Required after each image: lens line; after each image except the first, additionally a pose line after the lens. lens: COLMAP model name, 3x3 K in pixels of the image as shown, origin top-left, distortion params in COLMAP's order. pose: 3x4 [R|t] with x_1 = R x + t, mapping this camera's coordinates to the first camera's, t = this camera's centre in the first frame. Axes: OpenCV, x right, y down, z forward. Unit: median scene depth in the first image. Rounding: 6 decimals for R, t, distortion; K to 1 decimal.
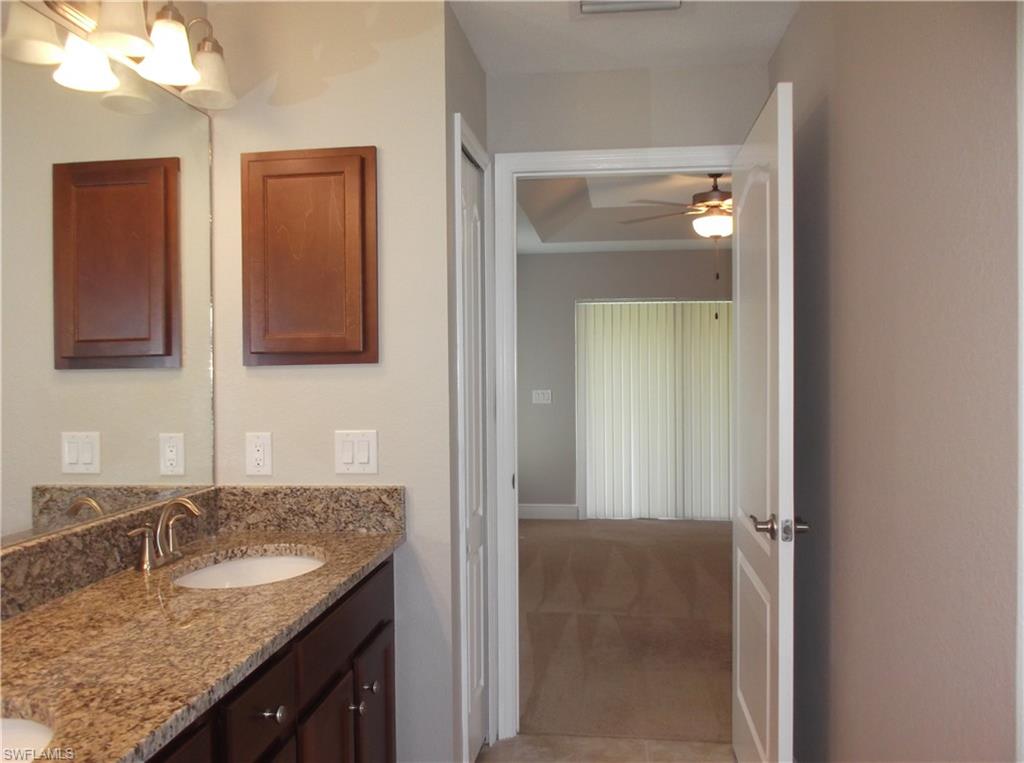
lens RADIAL K [[815.6, 0, 512.7], [0, 815.6, 380.4], [0, 0, 1]] dist [-0.001990, 0.000009]
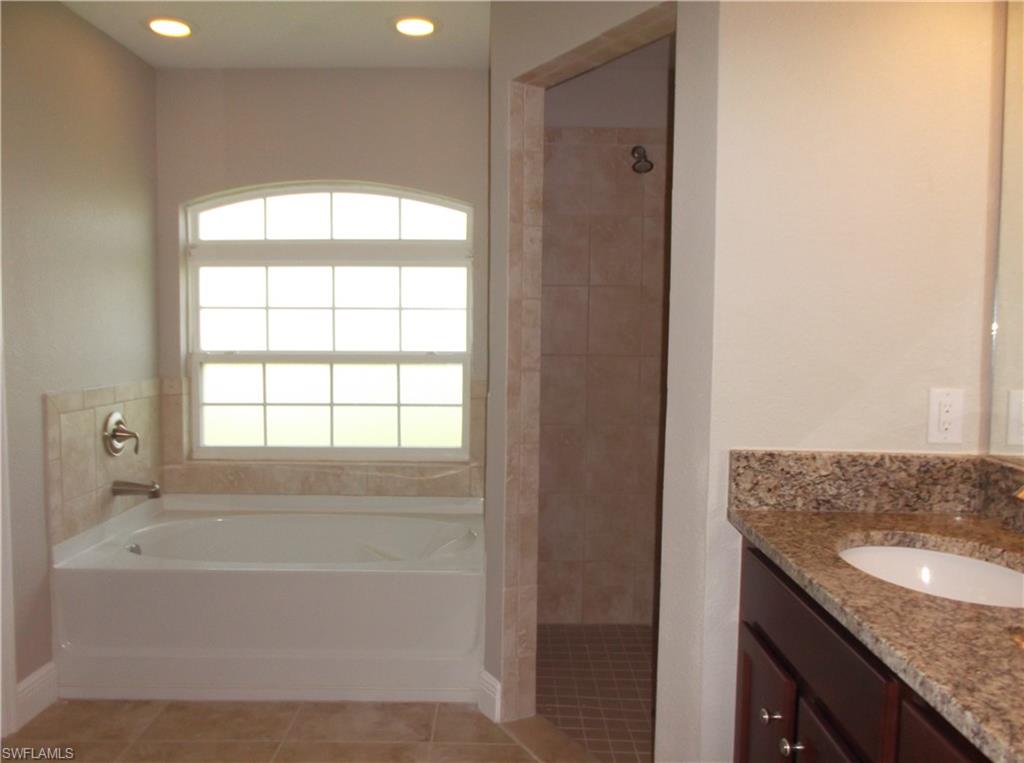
lens RADIAL K [[815.6, 0, 511.4], [0, 815.6, 380.0], [0, 0, 1]] dist [-0.001990, 0.000009]
pose [[-0.991456, 0.025700, -0.127887, 0.177189], [0.014059, 0.995742, 0.091111, -0.016086], [0.129684, 0.088534, -0.987595, 1.903494]]
